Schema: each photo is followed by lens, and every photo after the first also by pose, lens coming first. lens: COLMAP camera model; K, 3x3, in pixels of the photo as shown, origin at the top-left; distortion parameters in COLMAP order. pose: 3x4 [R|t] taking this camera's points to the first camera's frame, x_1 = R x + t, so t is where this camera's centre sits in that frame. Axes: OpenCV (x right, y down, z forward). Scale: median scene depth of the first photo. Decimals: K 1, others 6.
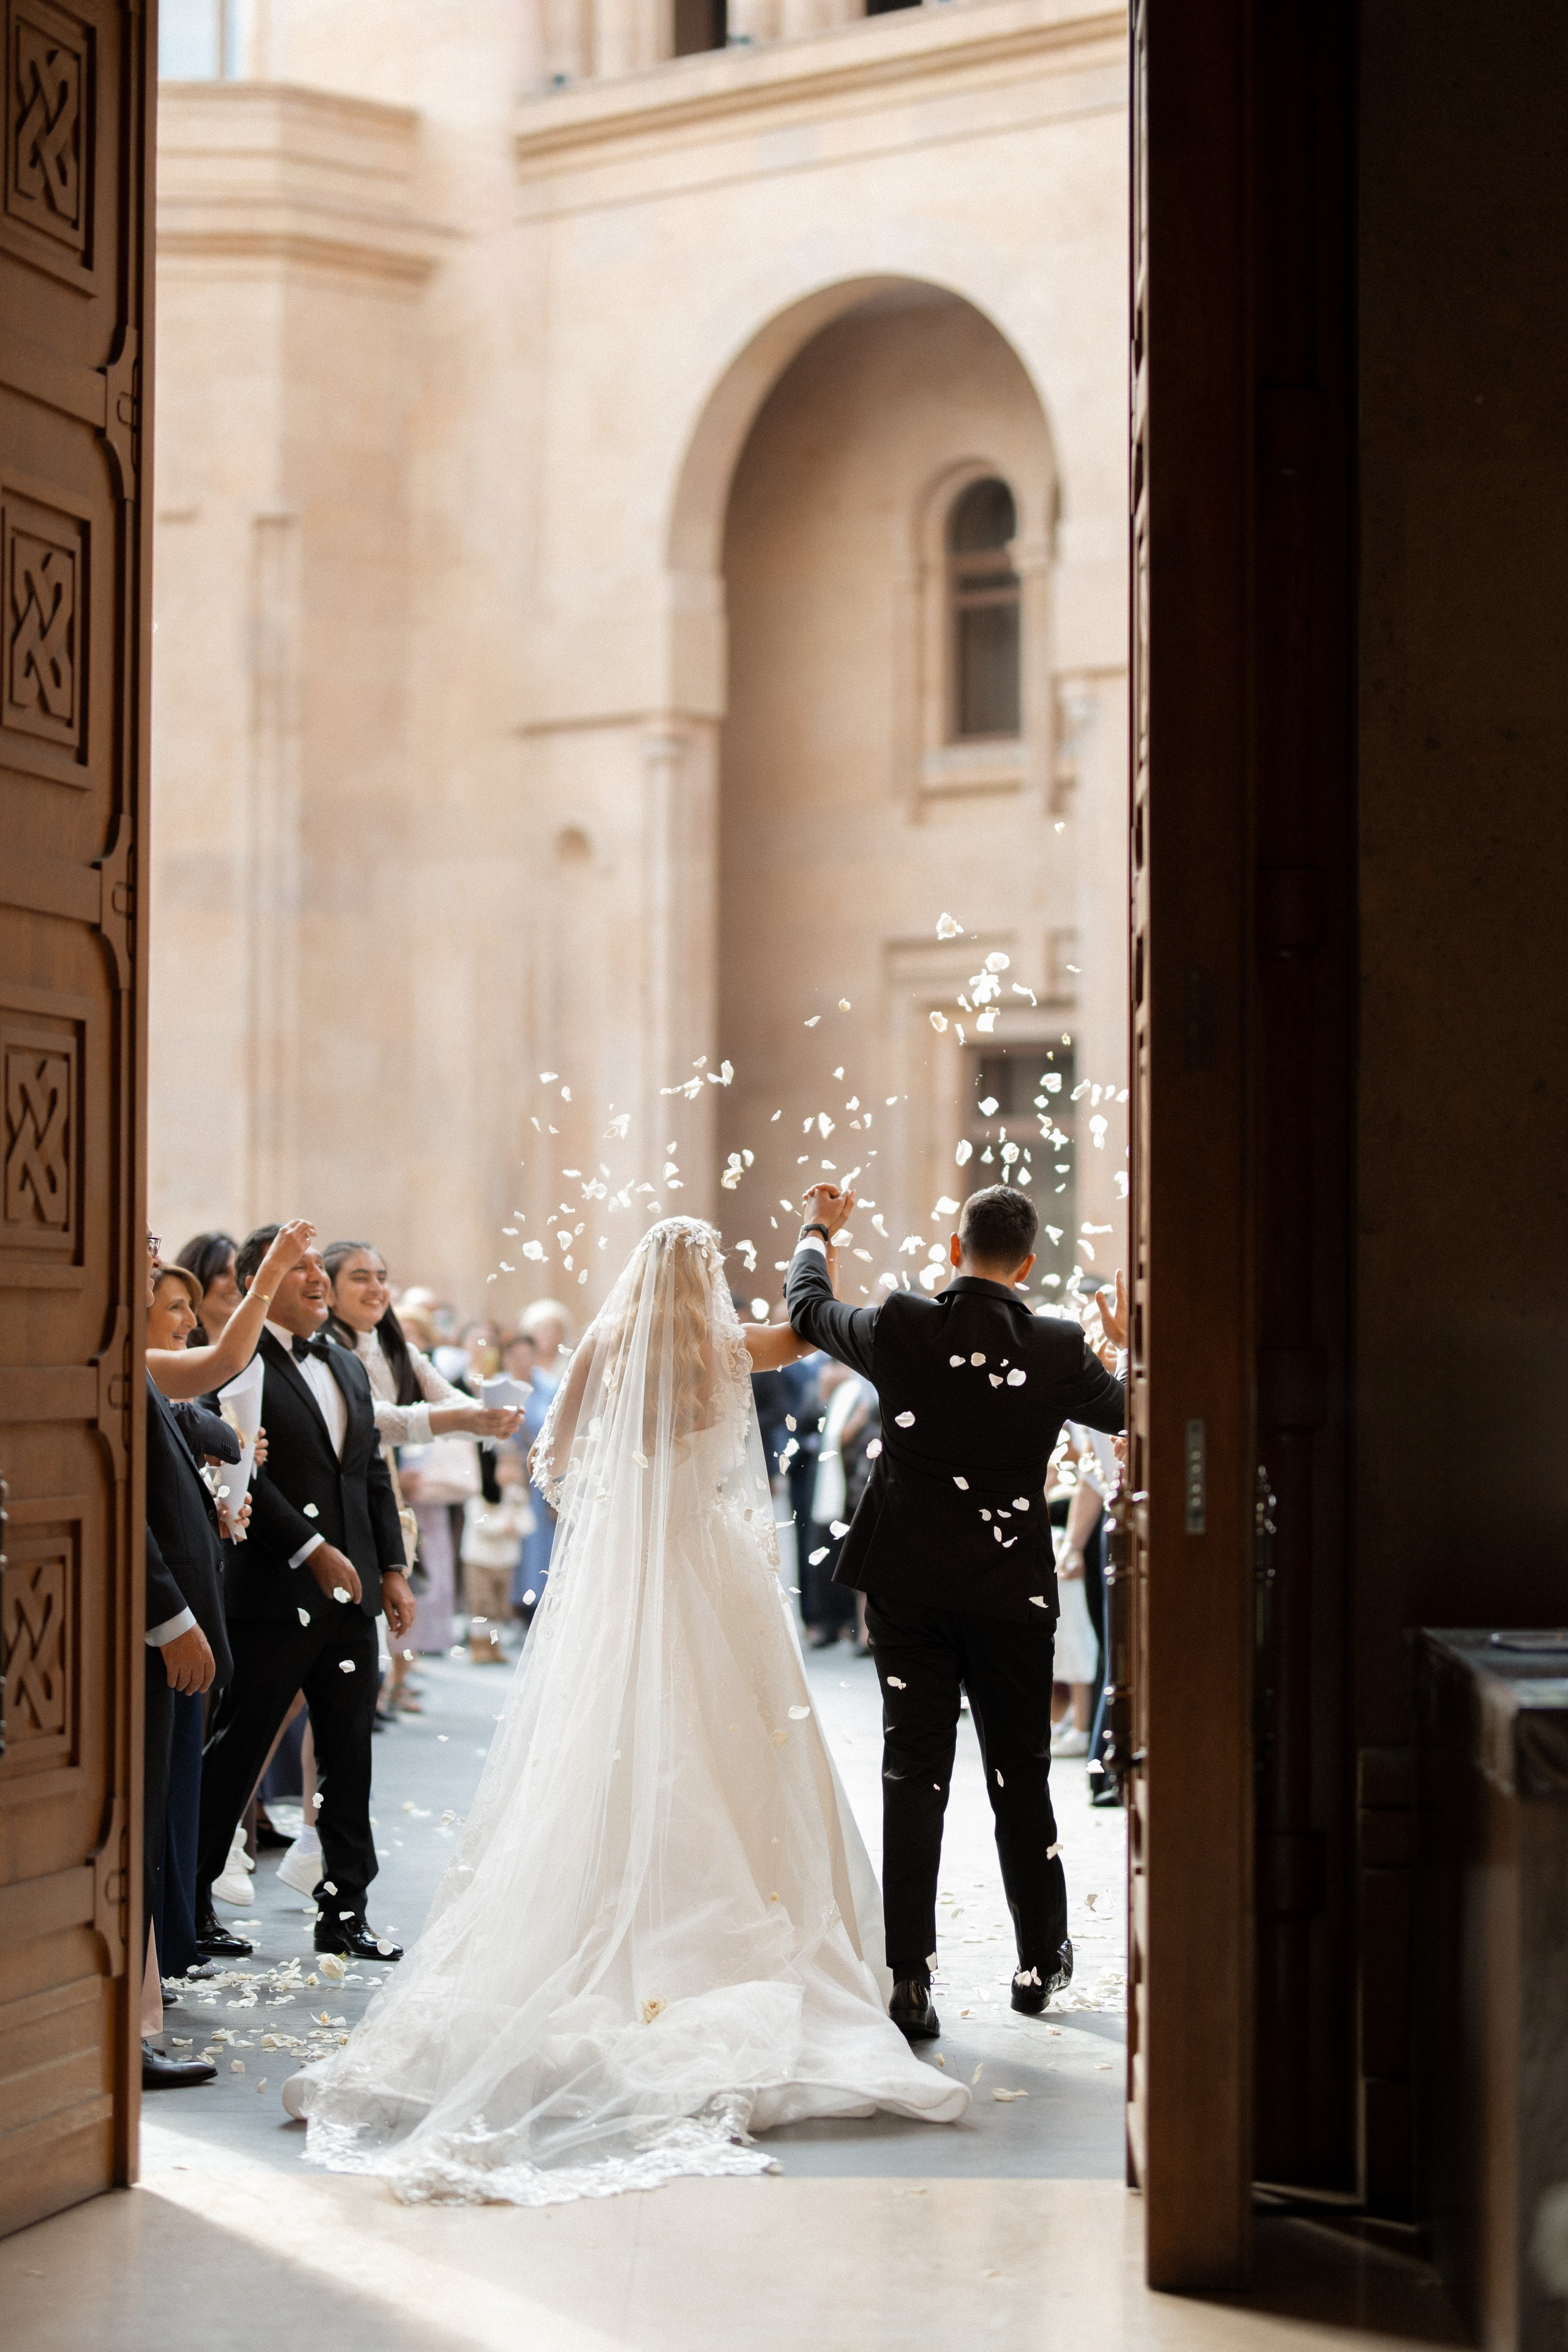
lens RADIAL K [[6094.2, 0, 784.0], [0, 6094.2, 1176.0], [0, 0, 1]] dist [-0.087466, -0.084882]
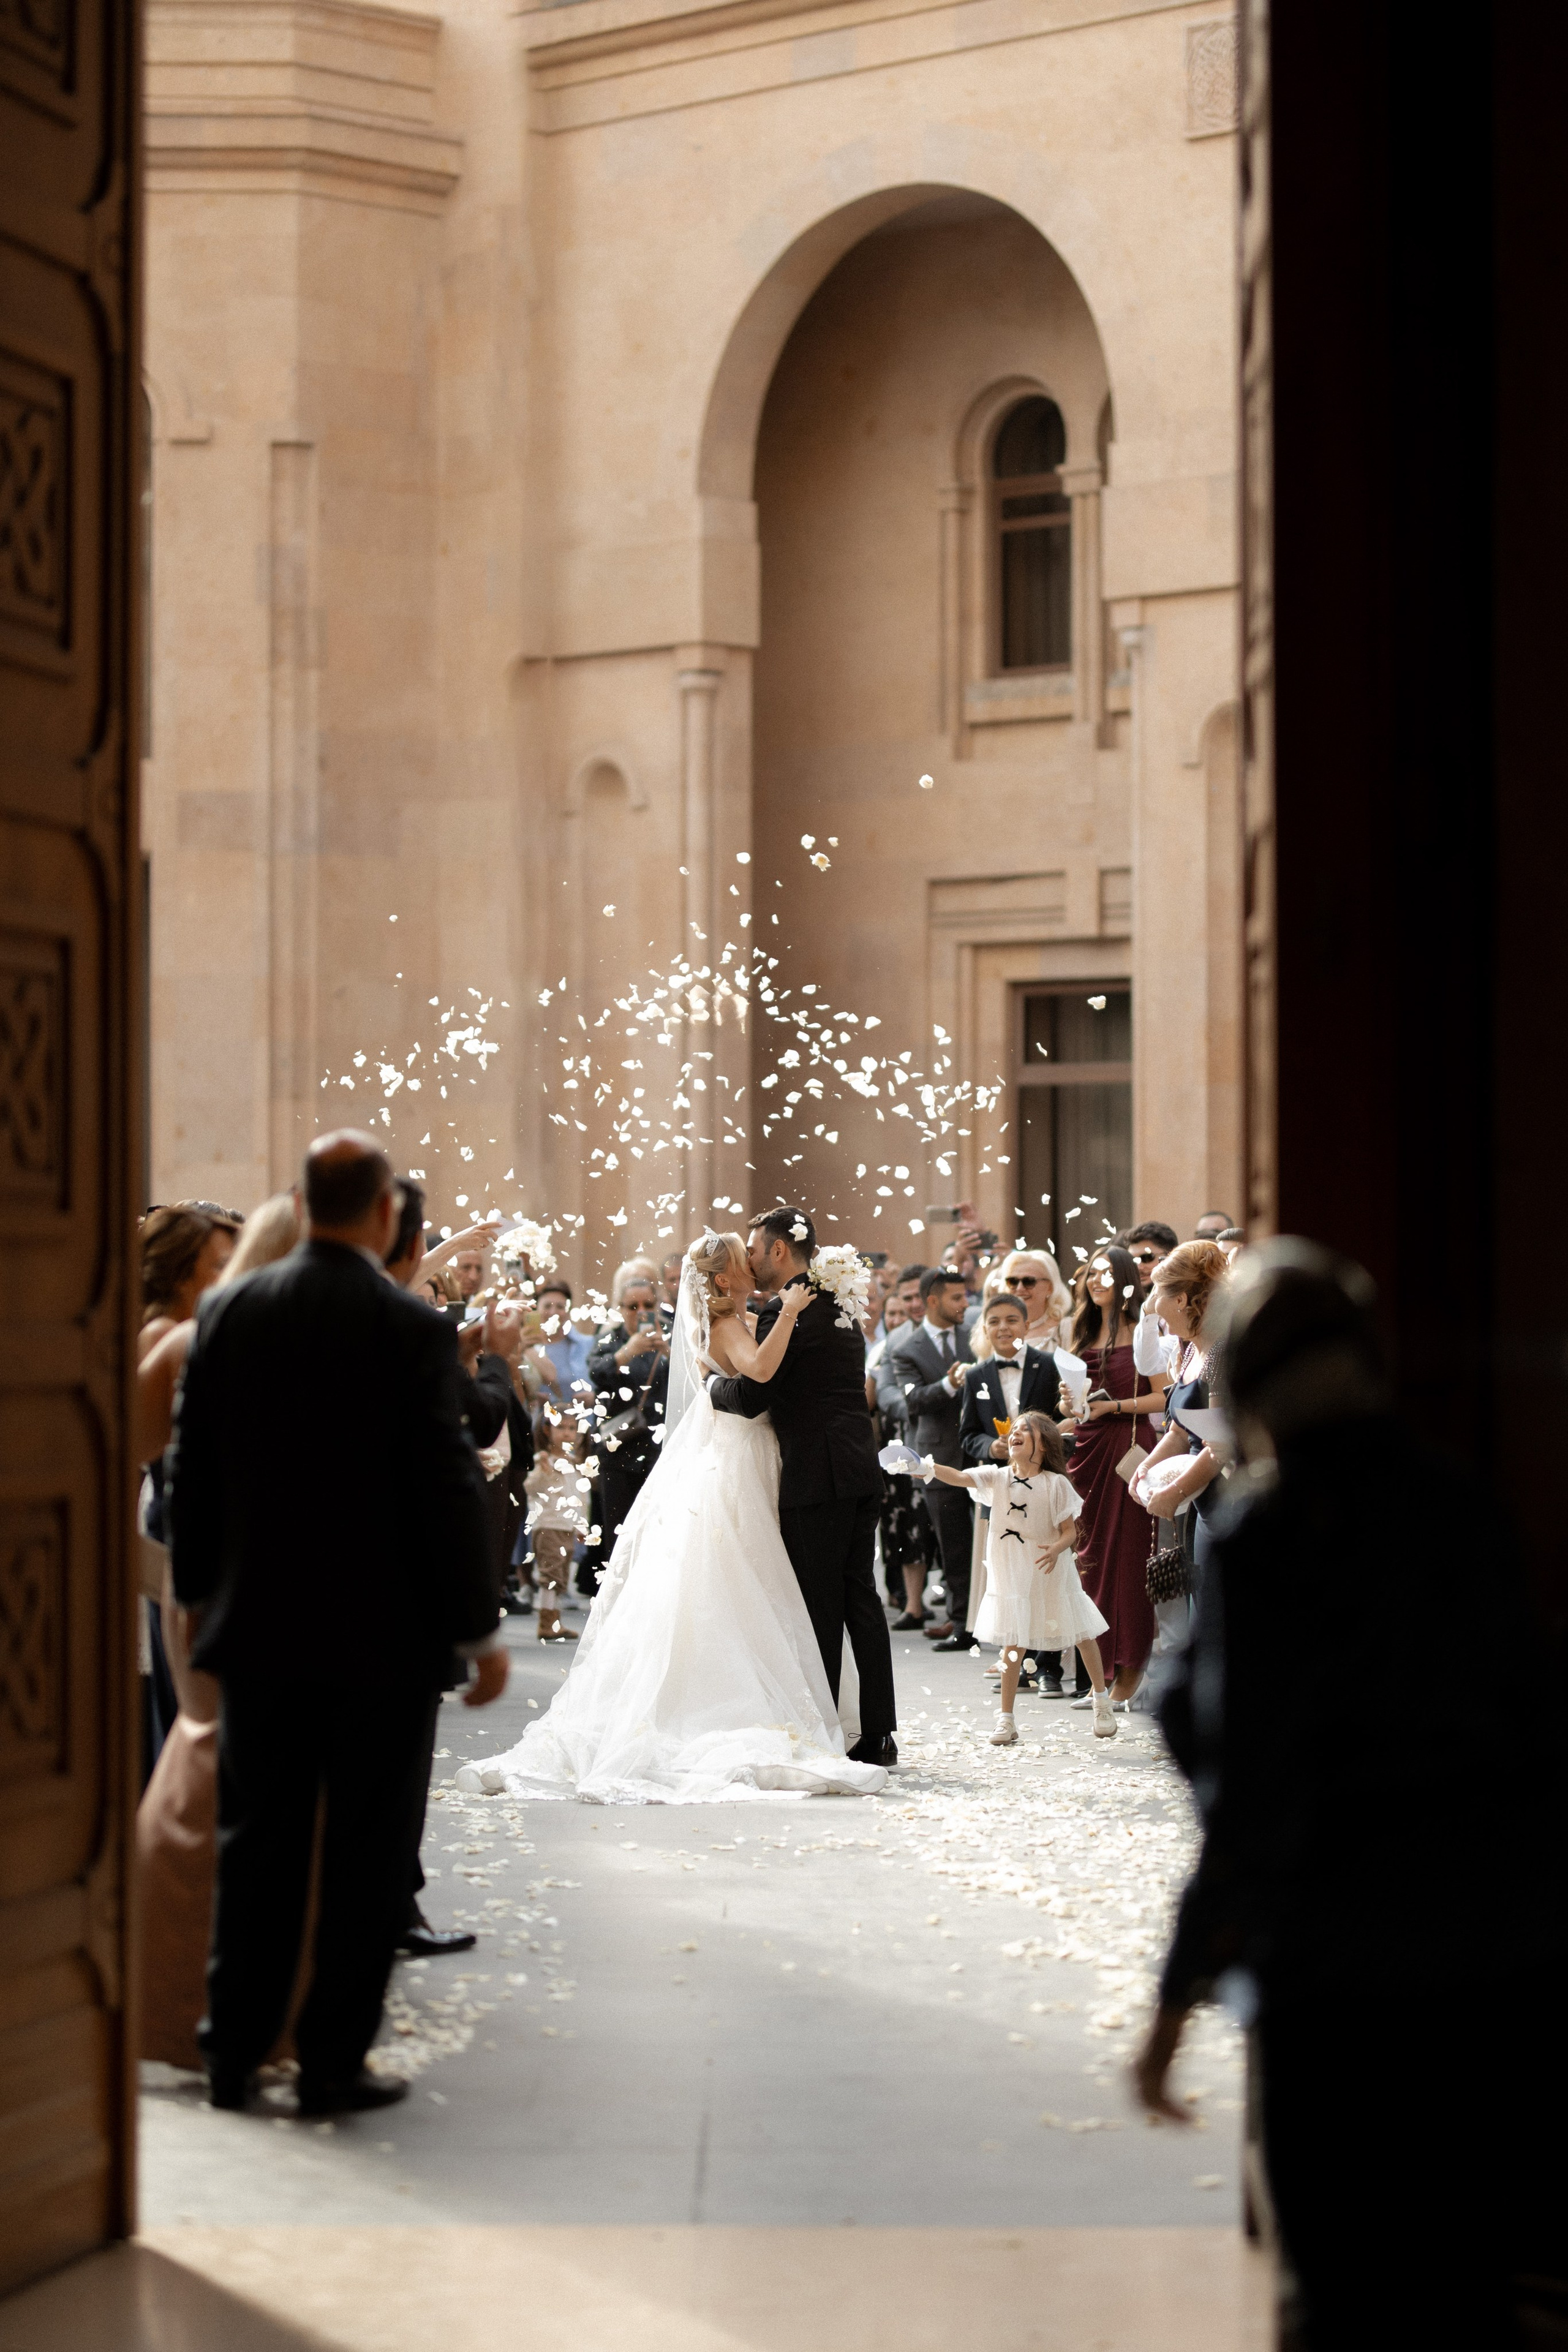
lens RADIAL K [[6154.6, 0, 784.0], [0, 6154.6, 1176.0], [0, 0, 1]] dist [-0.095153, -0.111608]
pose [[0.999975, -0.004886, -0.005018, -0.005891], [0.004924, 0.999959, 0.007537, 0.003029], [0.004981, -0.007562, 0.999959, 0.098794]]
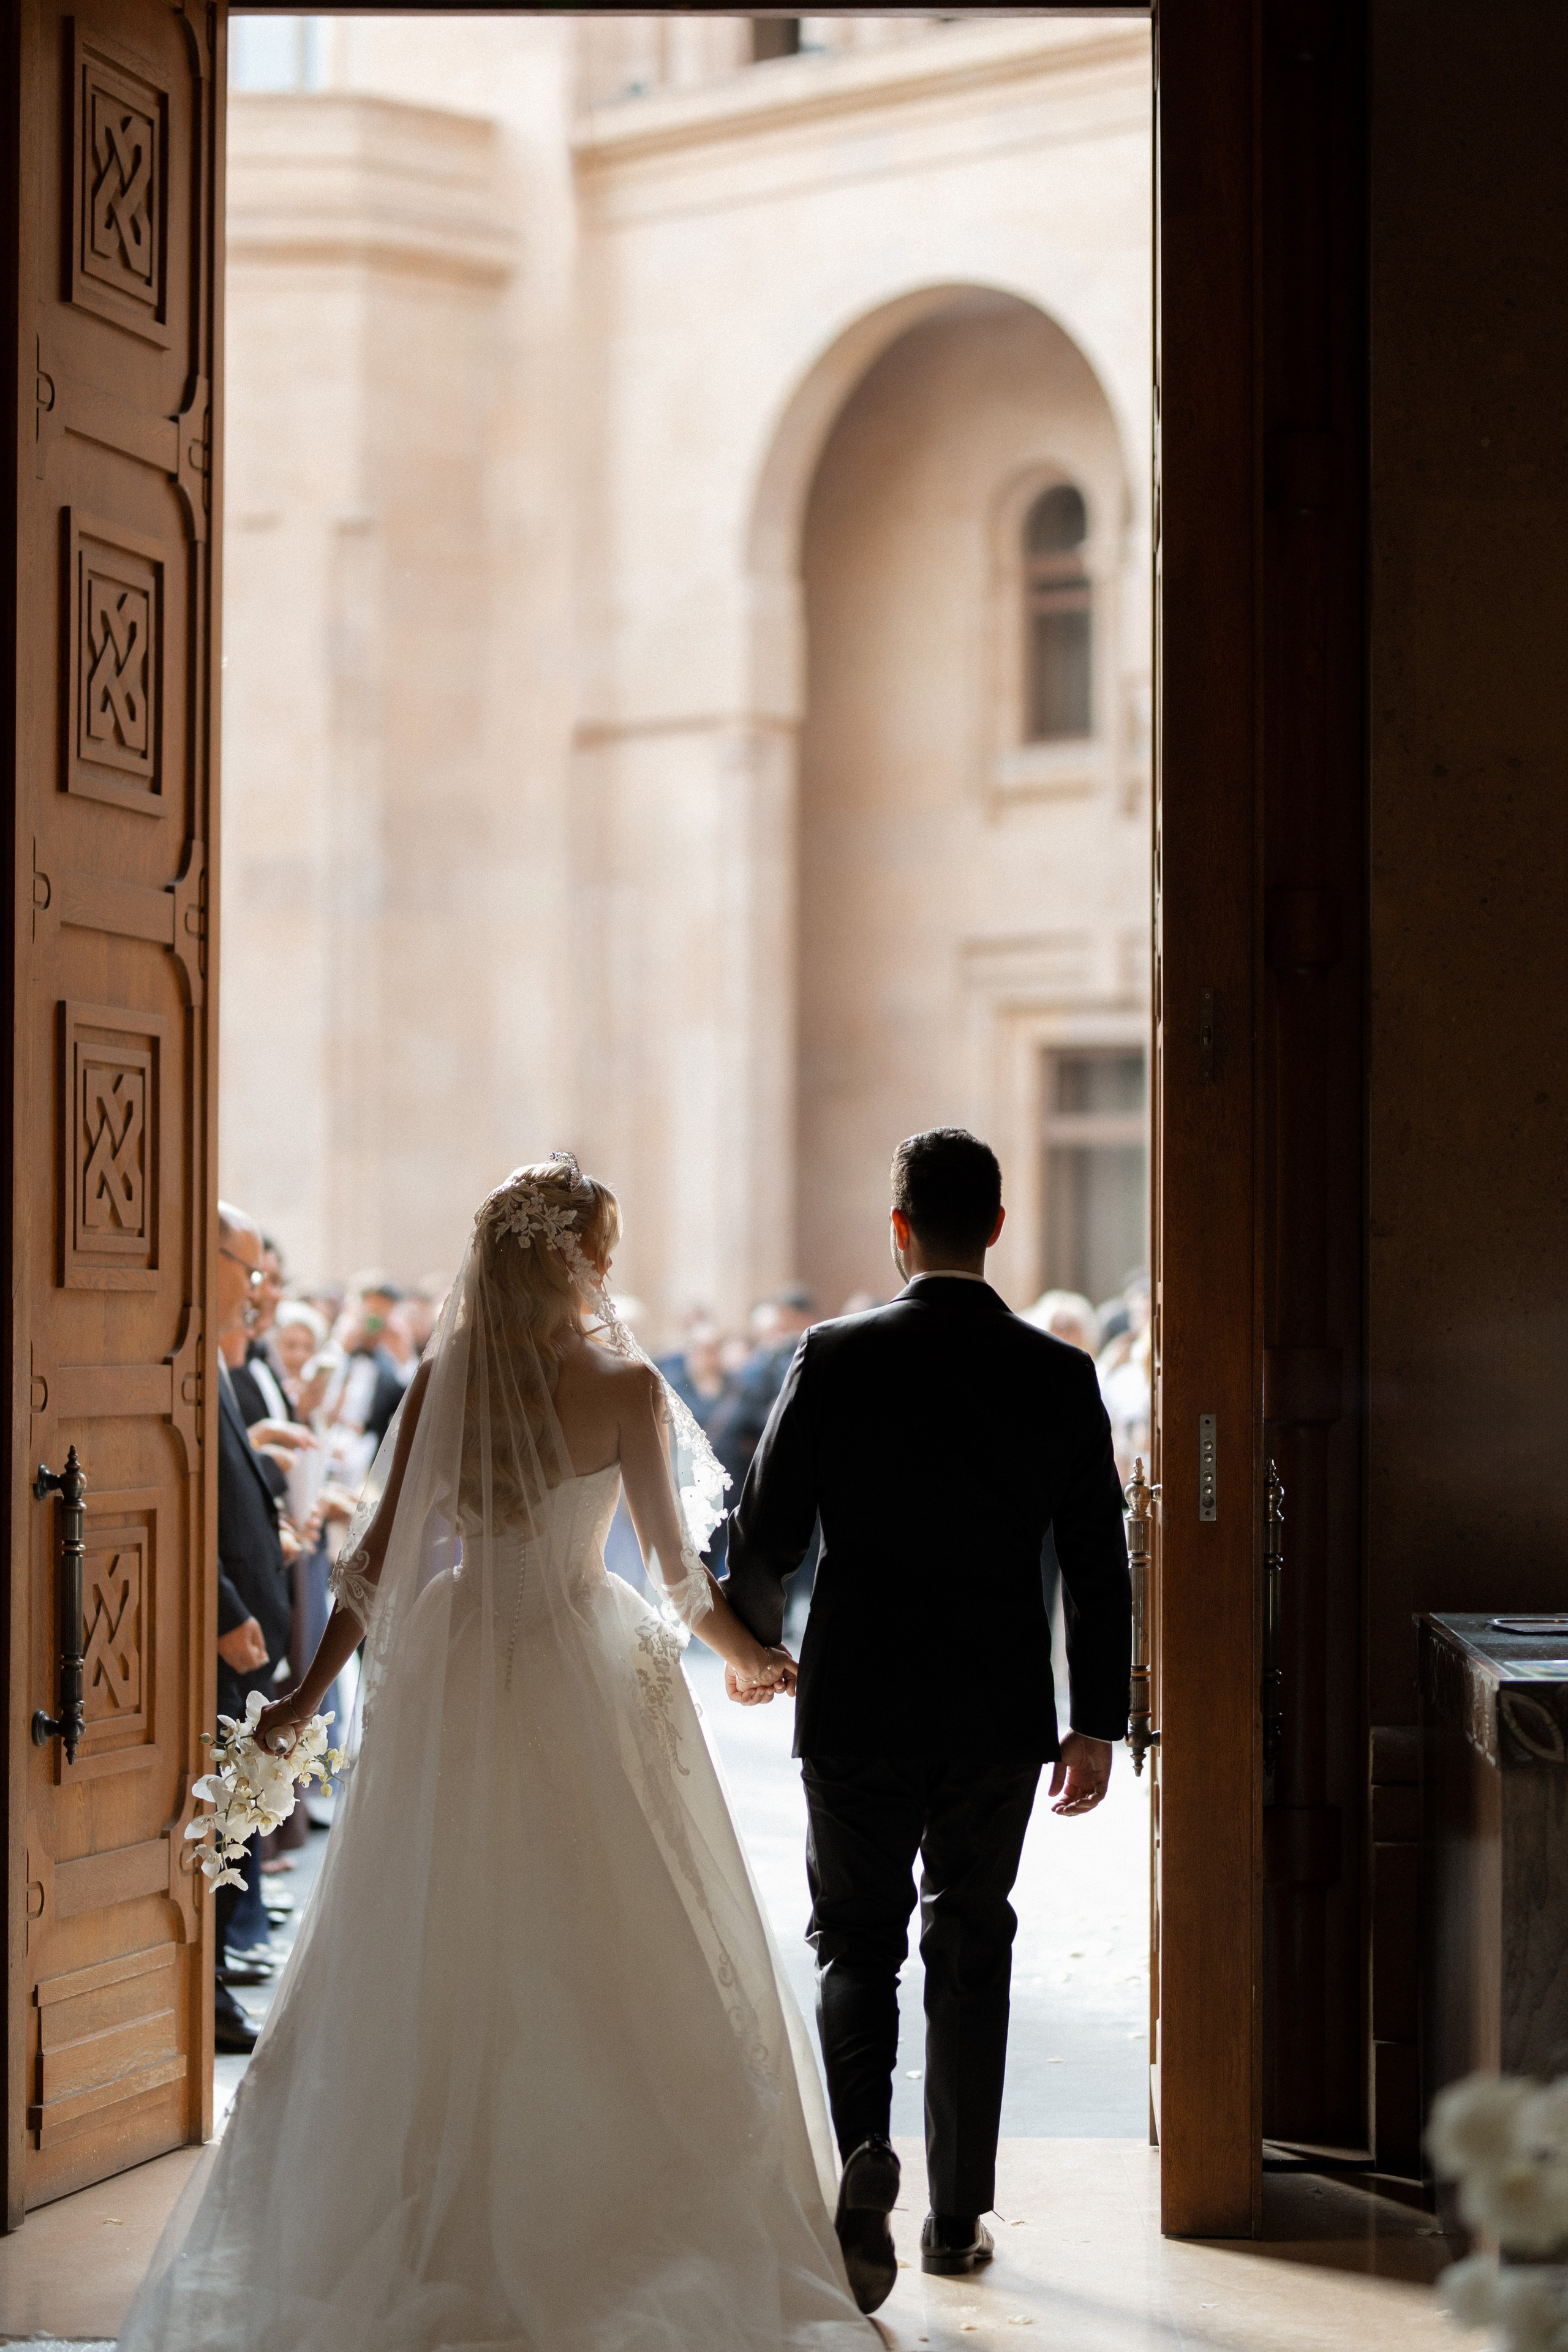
lens RADIAL K [[6154.6, 0, 784.0], [0, 6154.6, 1176.0], [0, 0, 1]] dist [-0.095153, -0.111608]
pose [[0.999886, -0.001270, -0.015063, 0.009163], [0.001279, 0.999999, 0.000563, -0.001819], [0.015062, -0.000582, 0.999886, -0.061697]]
